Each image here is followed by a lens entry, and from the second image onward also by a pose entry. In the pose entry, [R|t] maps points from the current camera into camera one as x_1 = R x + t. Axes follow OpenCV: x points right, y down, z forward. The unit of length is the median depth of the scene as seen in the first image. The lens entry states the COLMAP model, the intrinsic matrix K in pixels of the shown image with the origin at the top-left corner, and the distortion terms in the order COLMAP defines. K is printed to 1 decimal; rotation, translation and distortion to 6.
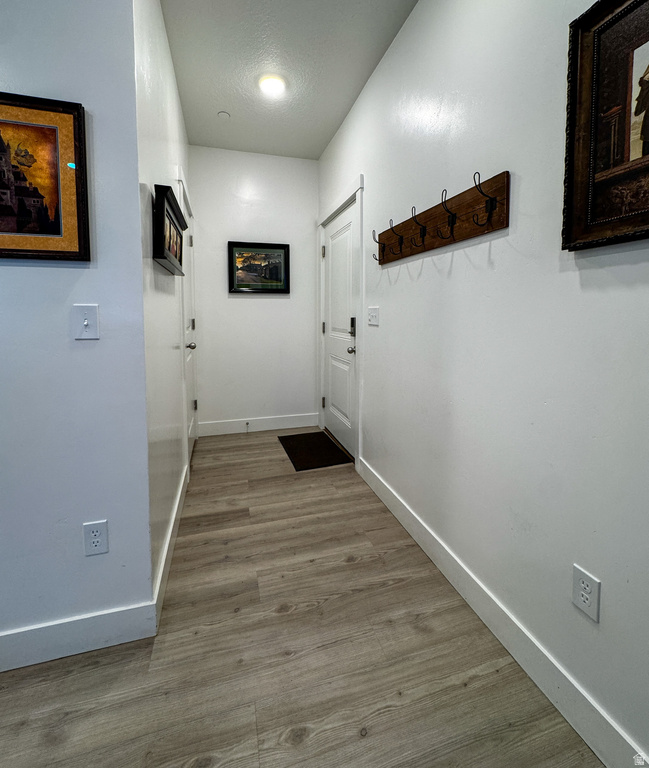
lens RADIAL K [[336.3, 0, 323.5], [0, 336.3, 330.8], [0, 0, 1]] dist [-0.009870, -0.000458]
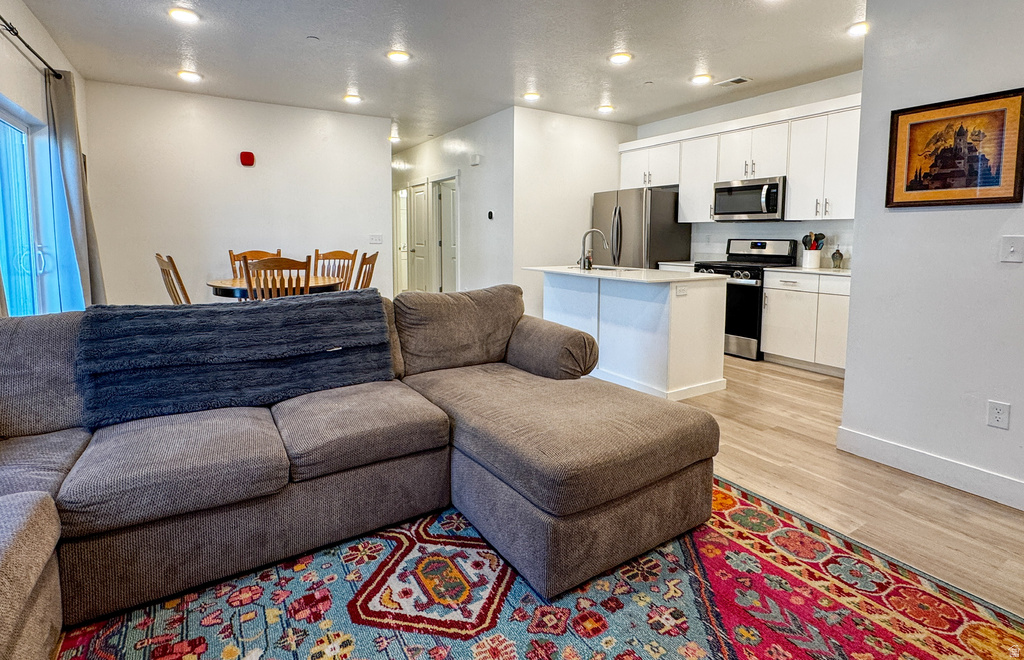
lens RADIAL K [[503.6, 0, 509.4], [0, 503.6, 278.5], [0, 0, 1]] dist [-0.000209, -0.000320]
pose [[0.265553, 0.080501, -0.960730, 0.728058], [-0.058318, 0.996024, 0.067339, 0.077782], [0.962331, 0.038146, 0.269192, -1.540369]]
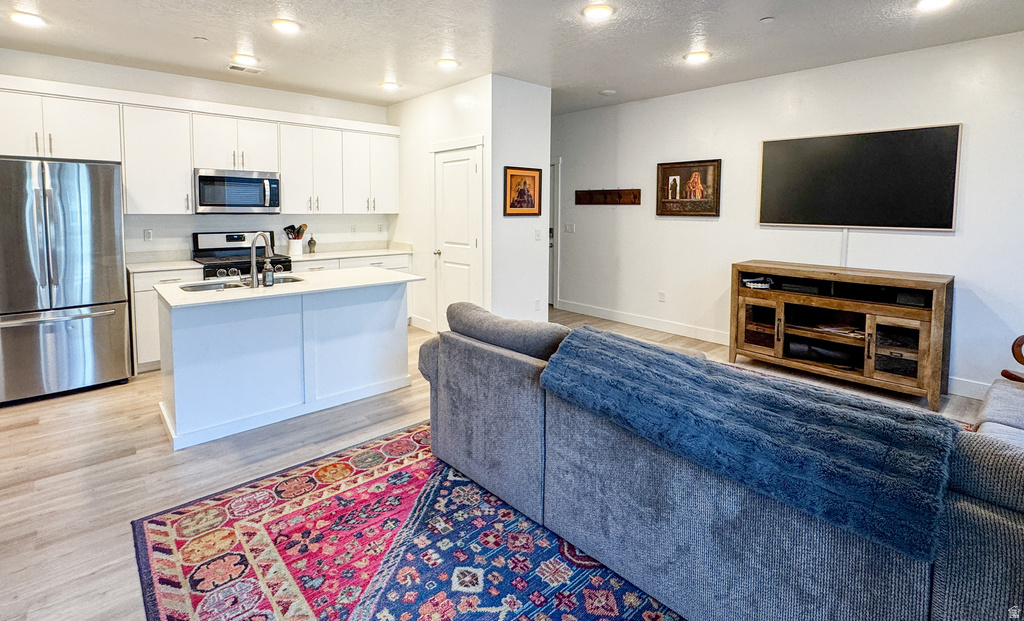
lens RADIAL K [[481.3, 0, 511.8], [0, 481.3, 239.9], [0, 0, 1]] dist [0.001659, 0.000957]
pose [[0.900998, -0.027778, 0.432933, -3.084317], [0.021306, 0.999577, 0.019794, -0.076400], [-0.433300, -0.008611, 0.901209, -3.187807]]
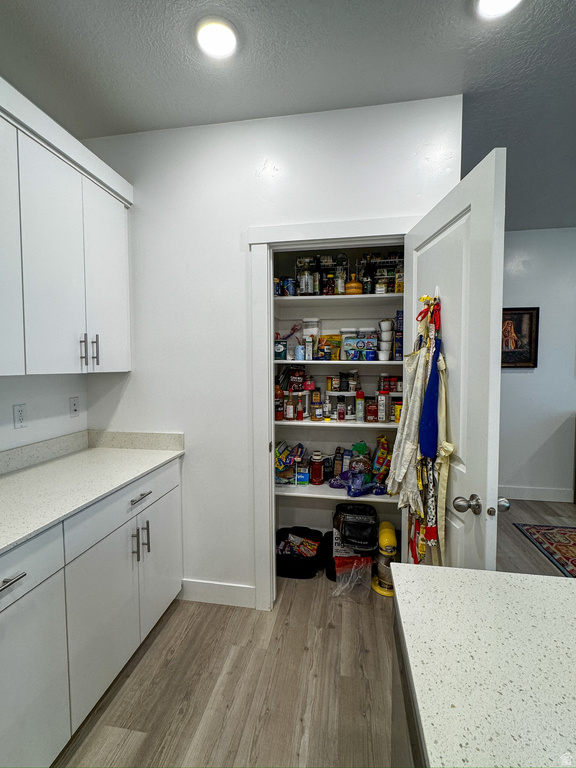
lens RADIAL K [[355.5, 0, 287.0], [0, 355.5, 383.3], [0, 0, 1]] dist [-0.004517, -0.000237]
pose [[0.437096, -0.051955, 0.897913, -3.222887], [0.053789, 0.998053, 0.031565, -0.253611], [-0.897805, 0.034501, 0.439039, 0.854481]]
